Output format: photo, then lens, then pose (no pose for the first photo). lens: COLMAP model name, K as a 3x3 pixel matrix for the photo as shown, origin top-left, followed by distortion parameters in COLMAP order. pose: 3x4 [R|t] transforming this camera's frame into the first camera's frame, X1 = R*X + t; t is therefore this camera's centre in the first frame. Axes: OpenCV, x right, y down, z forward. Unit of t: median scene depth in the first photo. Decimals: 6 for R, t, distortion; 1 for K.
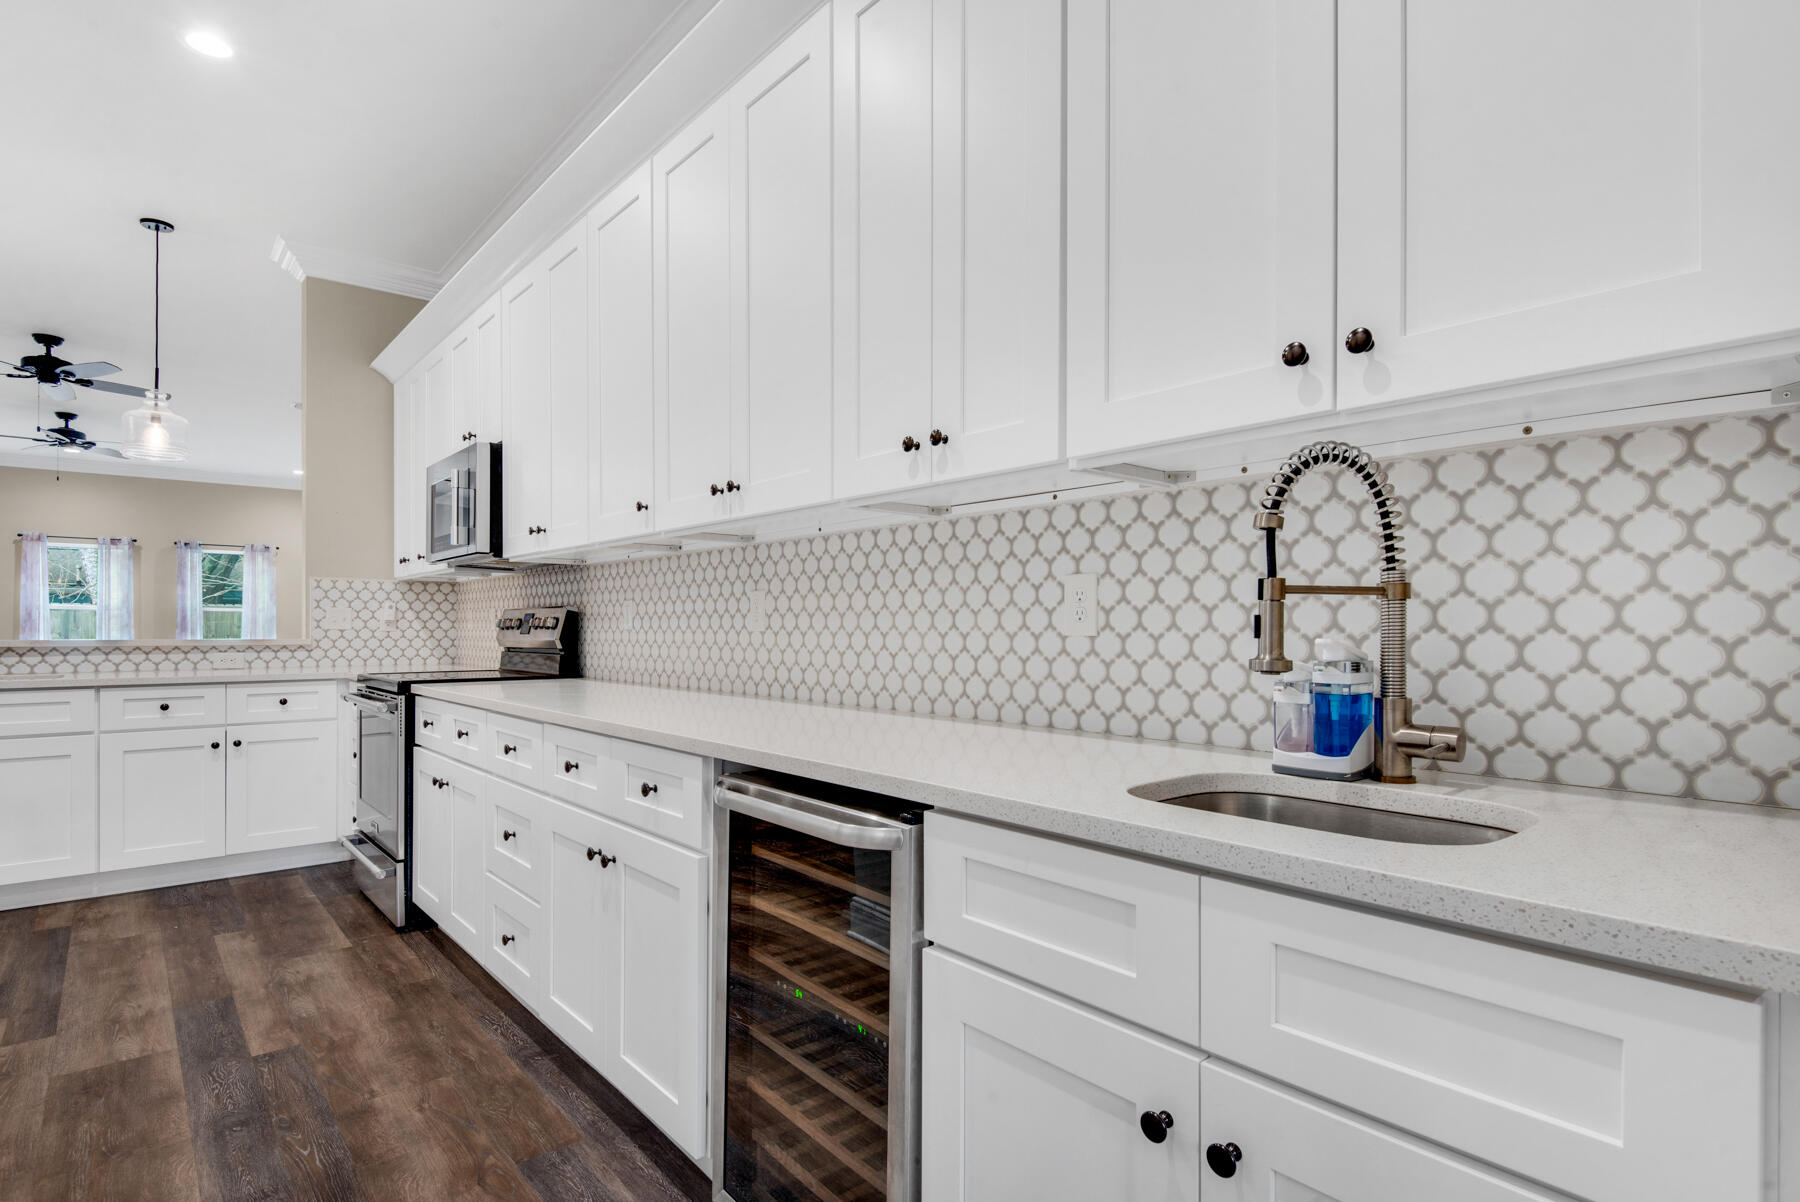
lens RADIAL K [[920.8, 0, 901.3], [0, 920.8, 625.7], [0, 0, 1]] dist [0.014460, -0.008608]
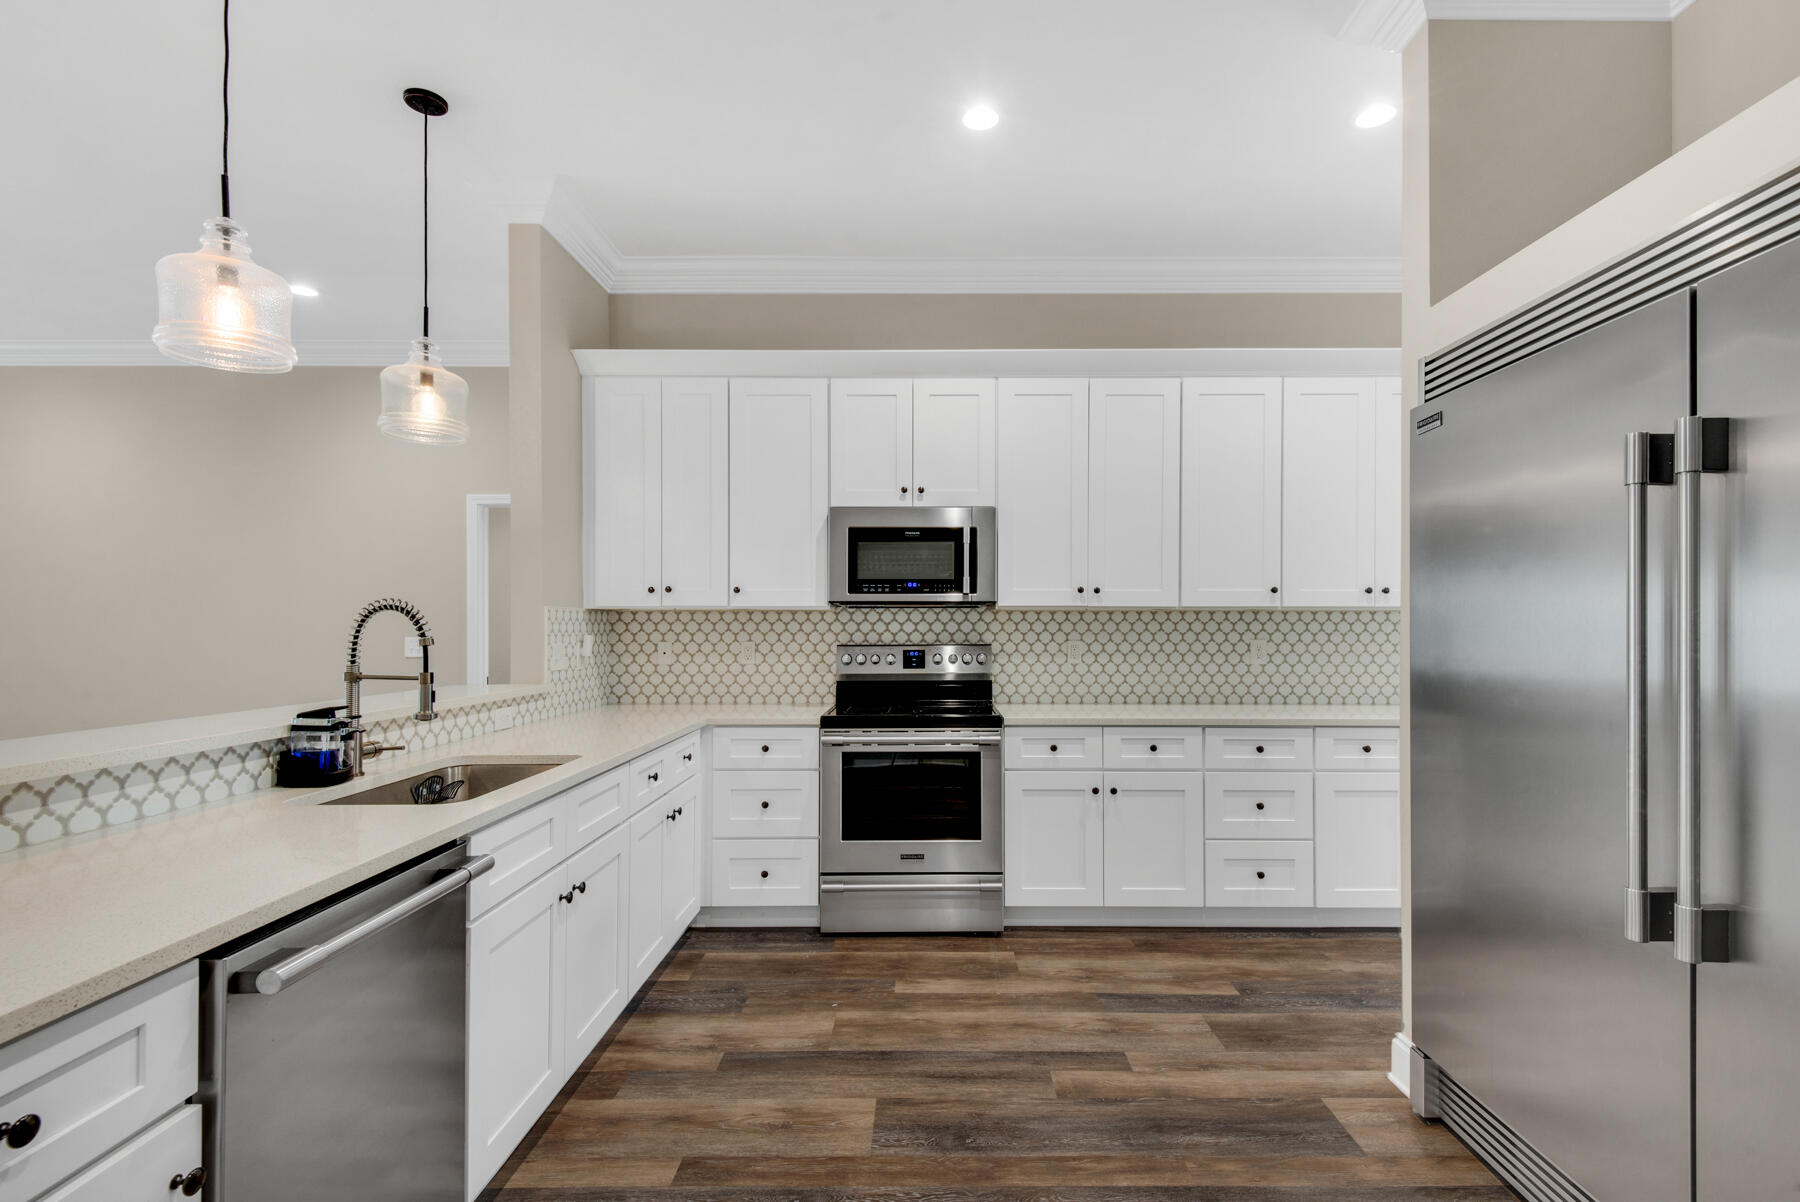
lens RADIAL K [[829.7, 0, 953.0], [0, 829.7, 620.7], [0, 0, 1]] dist [0.025376, -0.012041]
pose [[0.646159, 0.001788, 0.763200, -1.489126], [-0.000225, 0.999998, -0.002153, -0.060134], [-0.763202, 0.001220, 0.646158, 0.416242]]
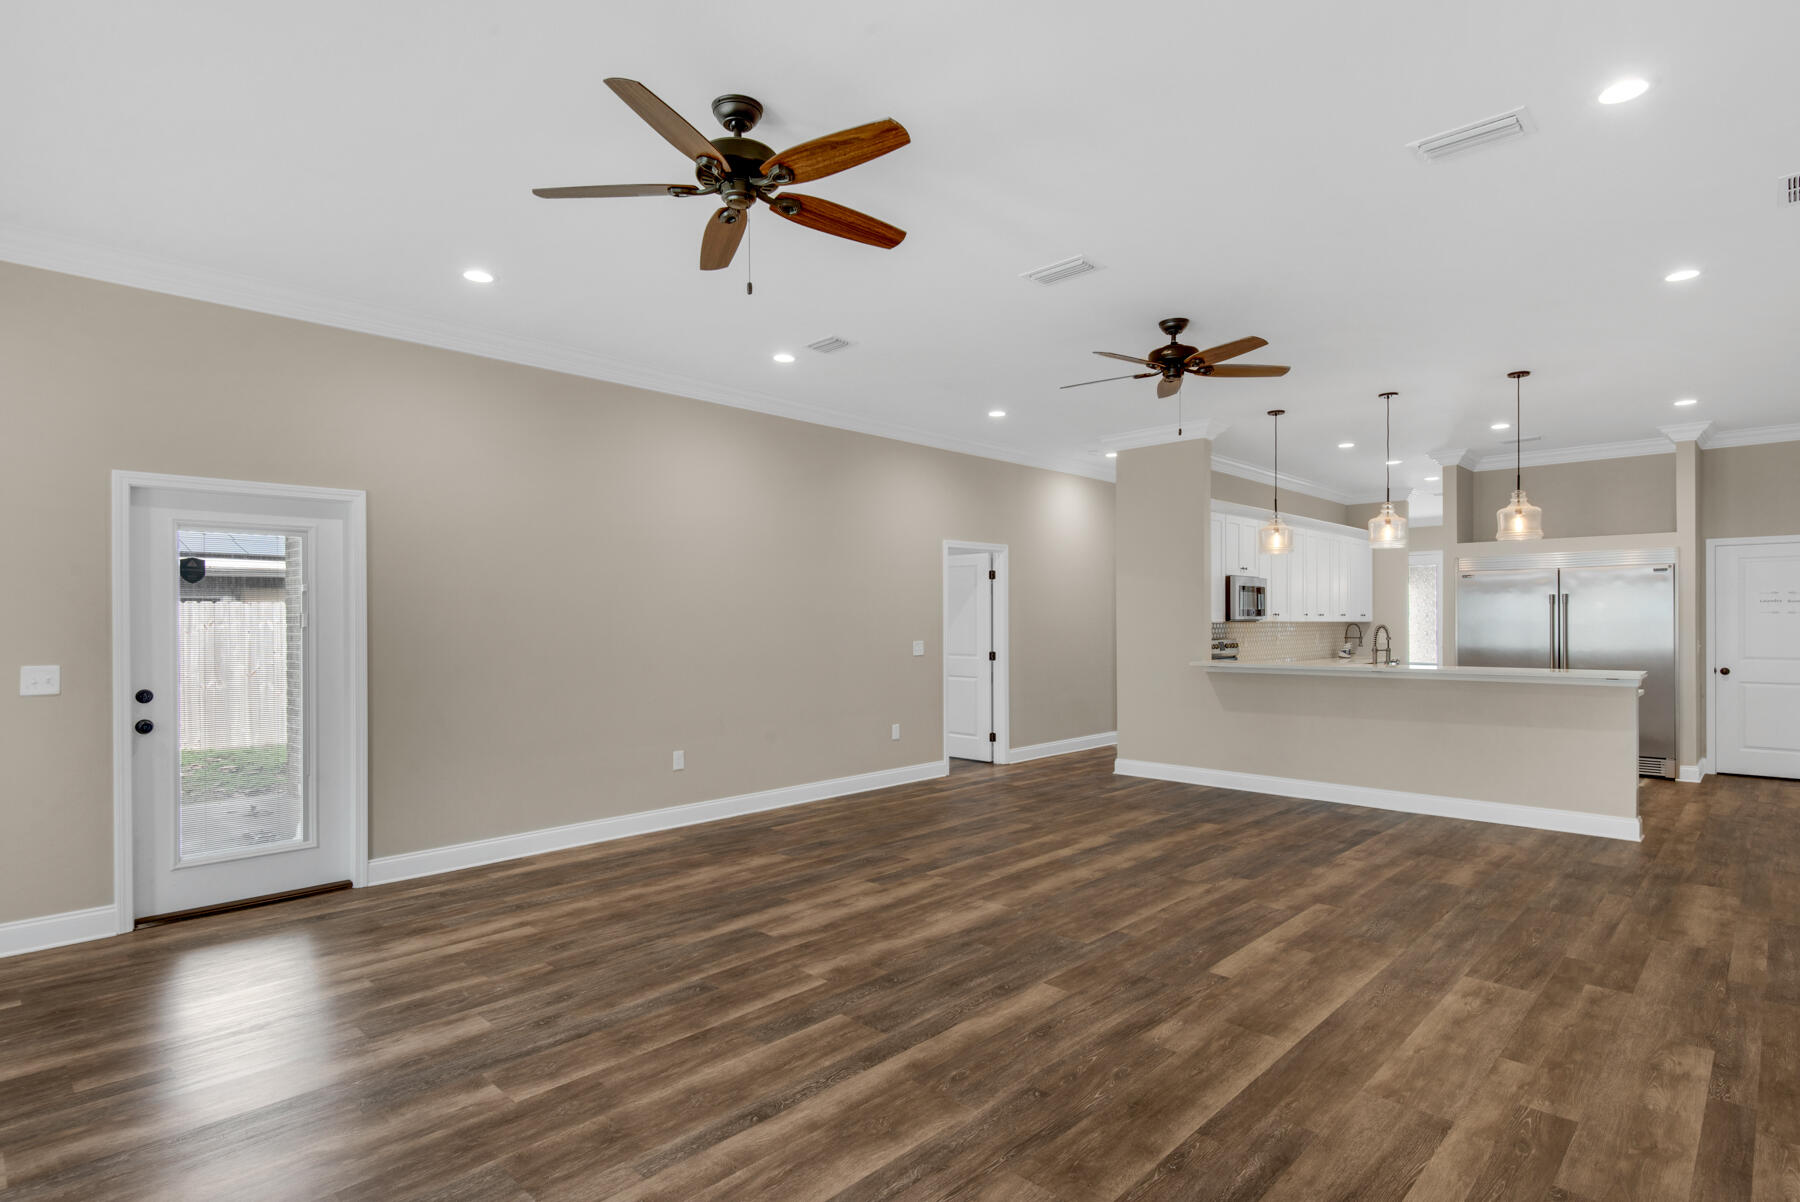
lens RADIAL K [[927.8, 0, 909.9], [0, 927.8, 607.9], [0, 0, 1]] dist [0.013856, -0.001165]
pose [[-0.095877, 0.009294, 0.995350, -3.582429], [-0.003681, 0.999946, -0.009691, -0.095322], [-0.995386, -0.004593, -0.095838, 2.702640]]
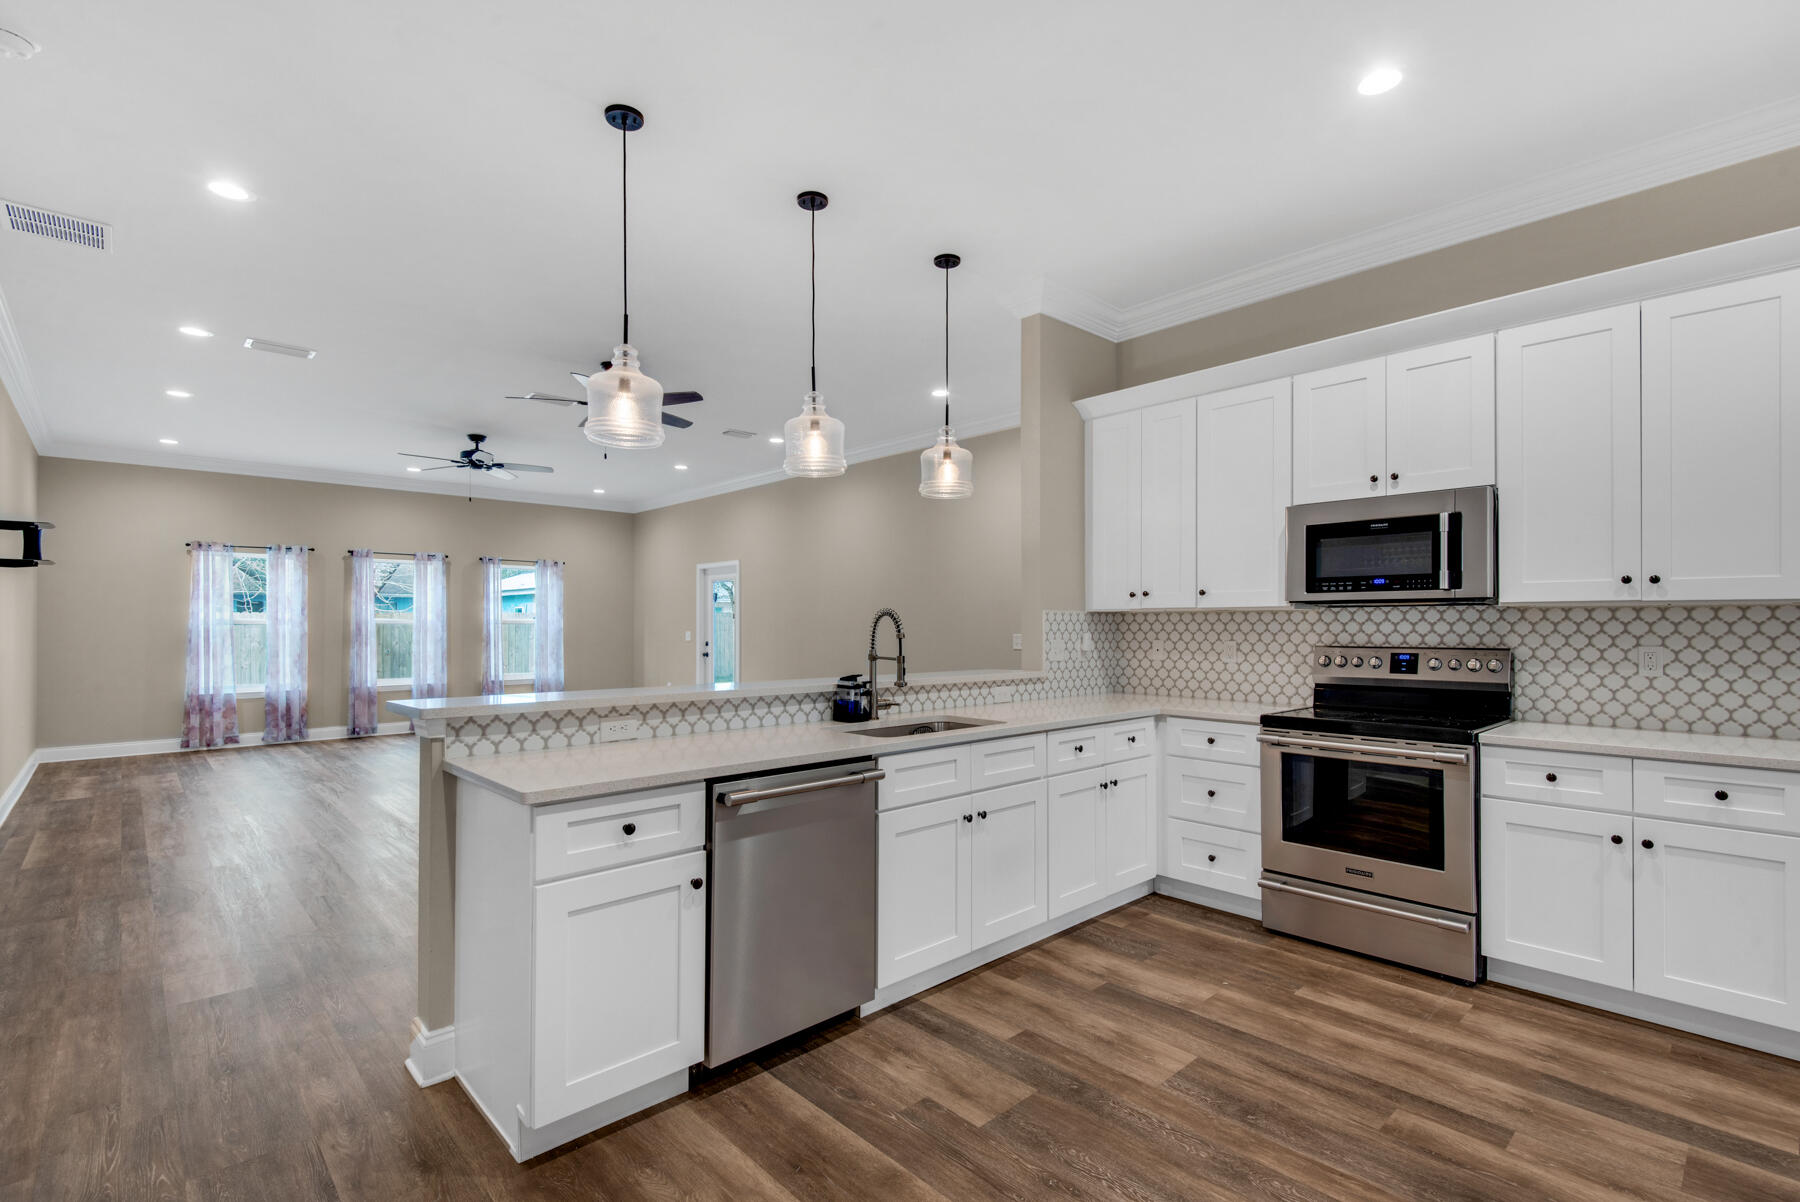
lens RADIAL K [[829.7, 0, 895.8], [0, 829.7, 615.7], [0, 0, 1]] dist [0.025376, -0.012041]
pose [[0.999110, -0.001331, 0.042153, -1.296107], [0.001684, 0.999964, -0.008336, -0.060825], [-0.042140, 0.008400, 0.999076, 0.145075]]
